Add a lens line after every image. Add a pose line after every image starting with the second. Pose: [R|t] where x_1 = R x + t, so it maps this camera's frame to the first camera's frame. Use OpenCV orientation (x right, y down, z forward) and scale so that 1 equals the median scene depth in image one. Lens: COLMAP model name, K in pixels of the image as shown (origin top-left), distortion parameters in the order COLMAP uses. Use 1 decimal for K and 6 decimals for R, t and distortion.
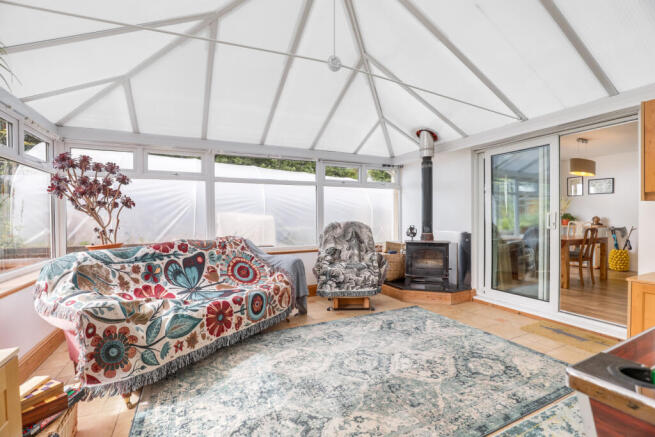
lens RADIAL K [[298.7, 0, 327.5], [0, 298.7, 218.5], [0, 0, 1]] dist [-0.028420, 0.000001]
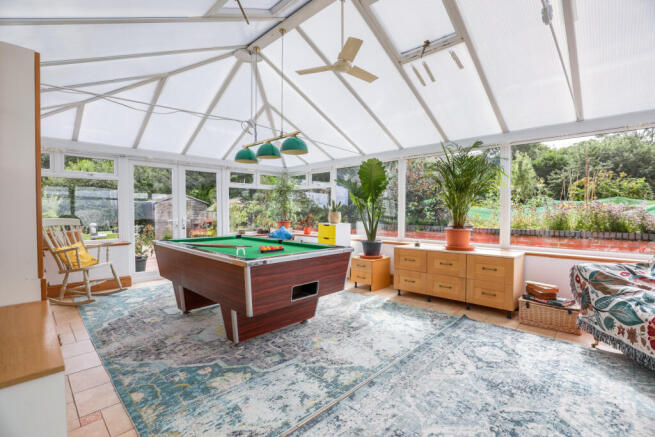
lens RADIAL K [[298.7, 0, 327.5], [0, 298.7, 218.5], [0, 0, 1]] dist [-0.028420, 0.000001]
pose [[-0.939721, 0.016785, -0.341530, 0.942242], [0.007250, 0.999548, 0.029175, -0.019077], [0.341865, 0.024940, -0.939418, 1.756637]]
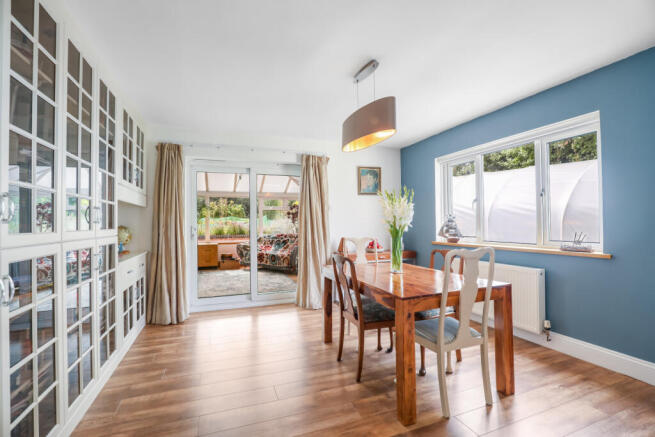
lens RADIAL K [[298.7, 0, 327.5], [0, 298.7, 218.5], [0, 0, 1]] dist [-0.028420, 0.000001]
pose [[-0.094392, -0.009659, -0.995488, 3.544576], [0.002616, 0.999947, -0.009950, -0.070378], [0.995532, -0.003543, -0.094362, 2.550526]]
